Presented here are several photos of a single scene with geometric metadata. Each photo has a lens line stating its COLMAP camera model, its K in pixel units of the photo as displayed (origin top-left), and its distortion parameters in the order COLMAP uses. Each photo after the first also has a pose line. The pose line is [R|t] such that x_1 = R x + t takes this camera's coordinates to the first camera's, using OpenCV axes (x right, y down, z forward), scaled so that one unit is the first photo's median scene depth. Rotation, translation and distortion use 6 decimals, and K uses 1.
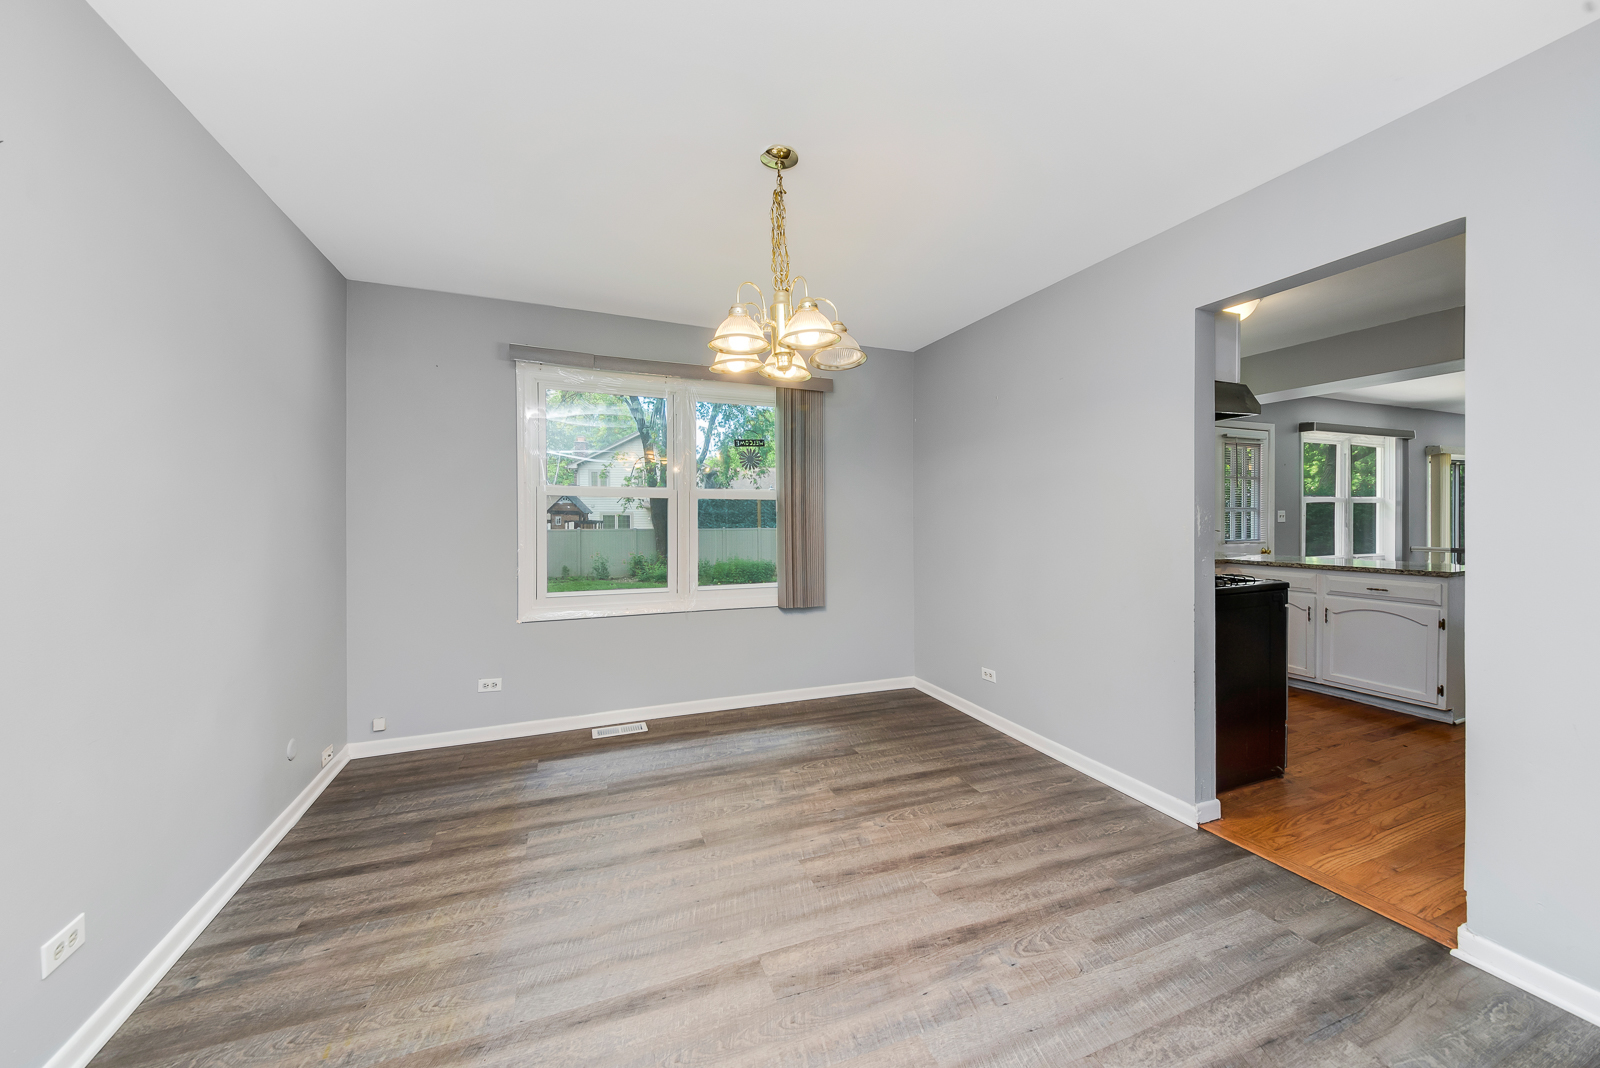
lens RADIAL K [[574.7, 0, 804.8], [0, 574.7, 520.3], [0, 0, 1]] dist [-0.015080, 0.000205]
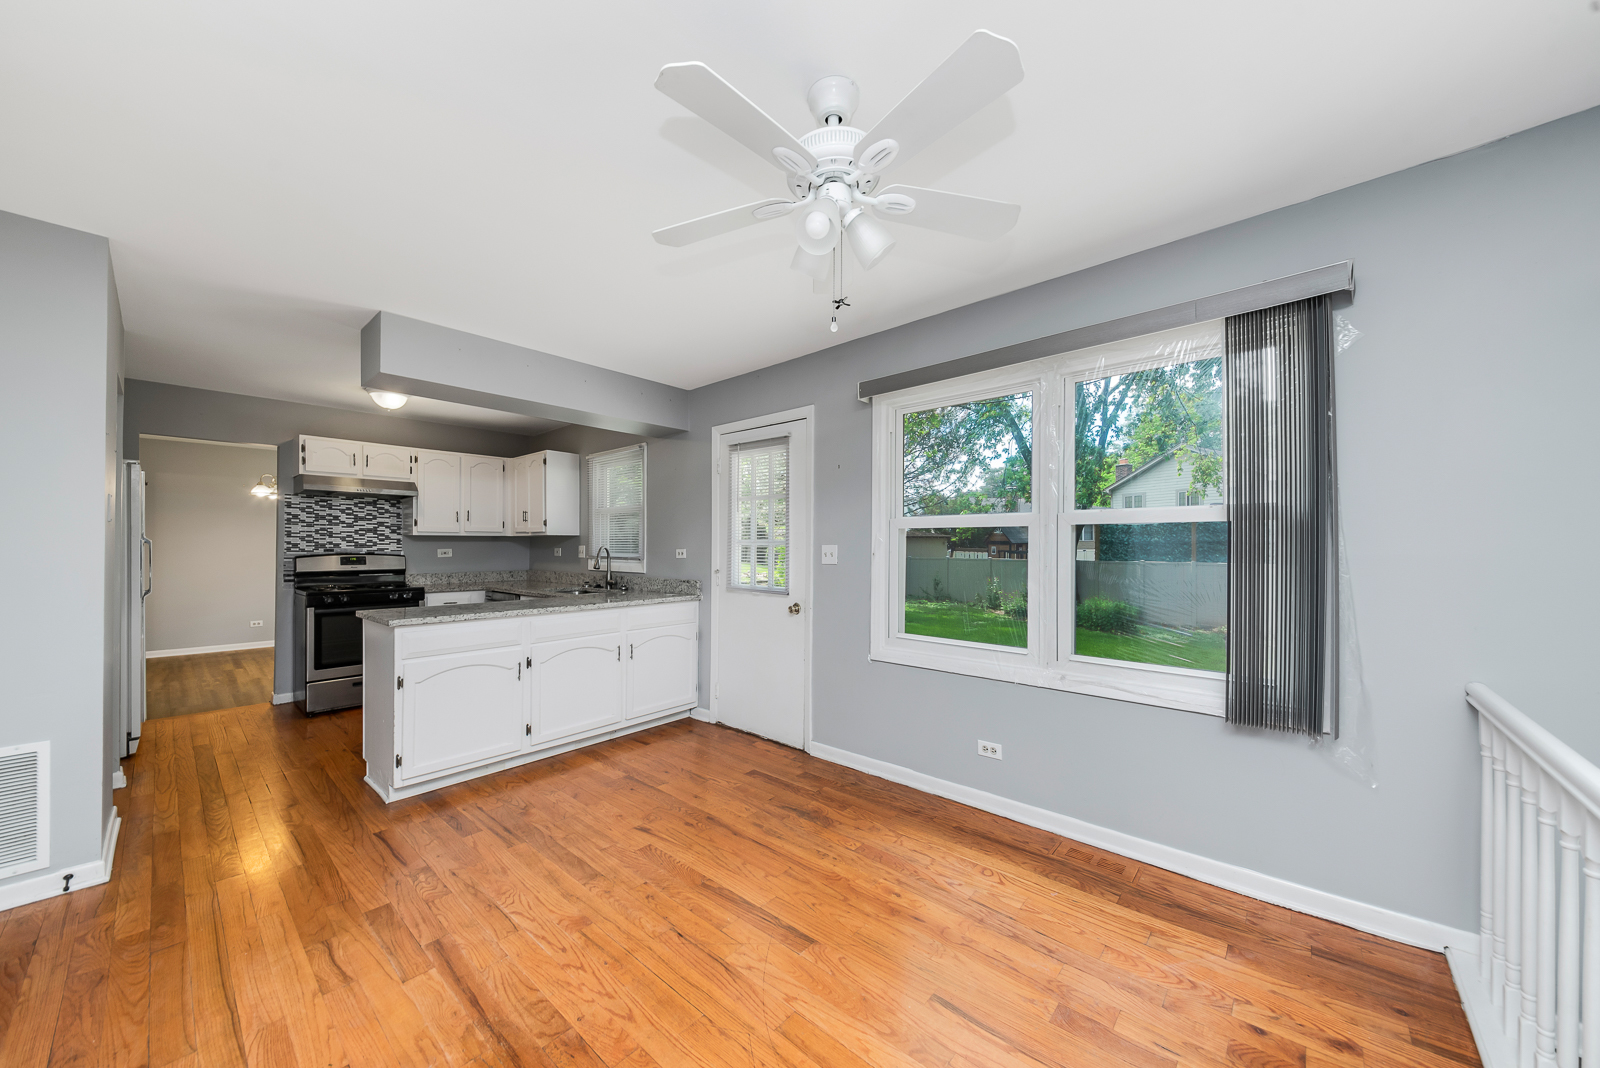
lens RADIAL K [[574.7, 0, 835.0], [0, 574.7, 543.7], [0, 0, 1]] dist [-0.015080, 0.000205]
pose [[0.481537, -0.001849, -0.876424, 1.337655], [-0.015095, 0.999832, -0.010404, -0.011909], [0.876296, 0.018240, 0.481429, 0.698692]]
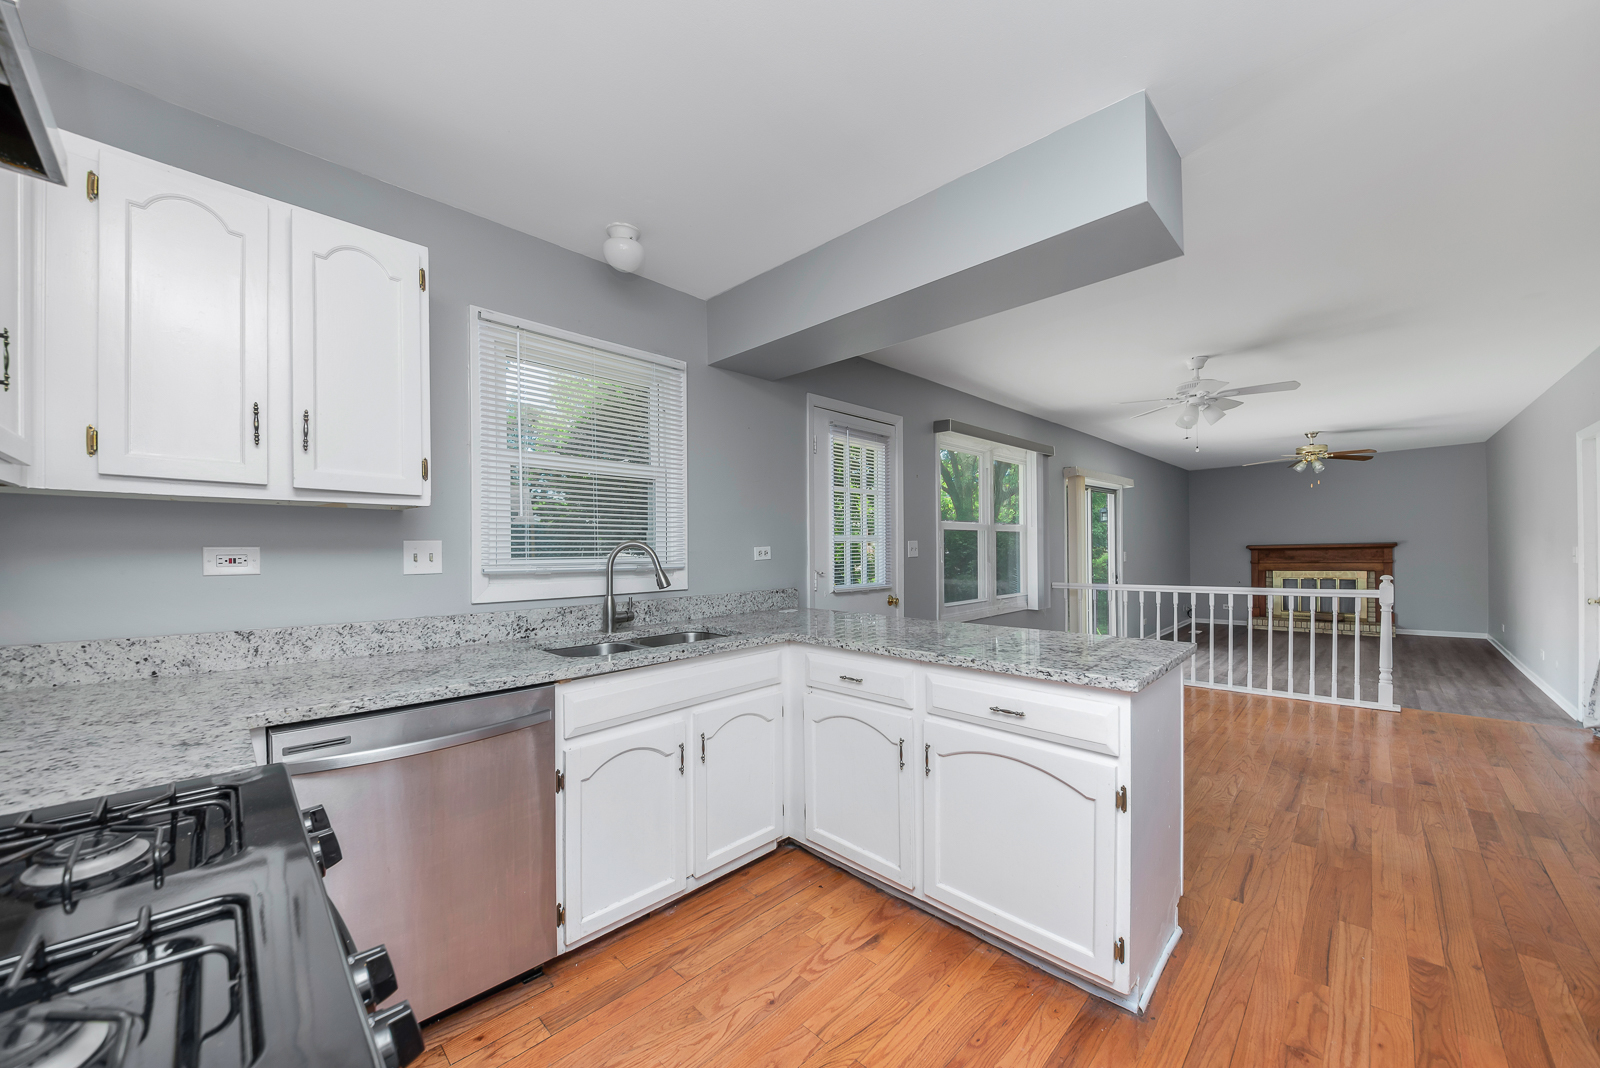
lens RADIAL K [[574.7, 0, 791.4], [0, 574.7, 540.8], [0, 0, 1]] dist [-0.015080, 0.000205]
pose [[0.920683, -0.000373, 0.390312, 0.410567], [0.006617, 0.999871, -0.014652, -0.007635], [-0.390256, 0.016073, 0.920566, 0.391926]]
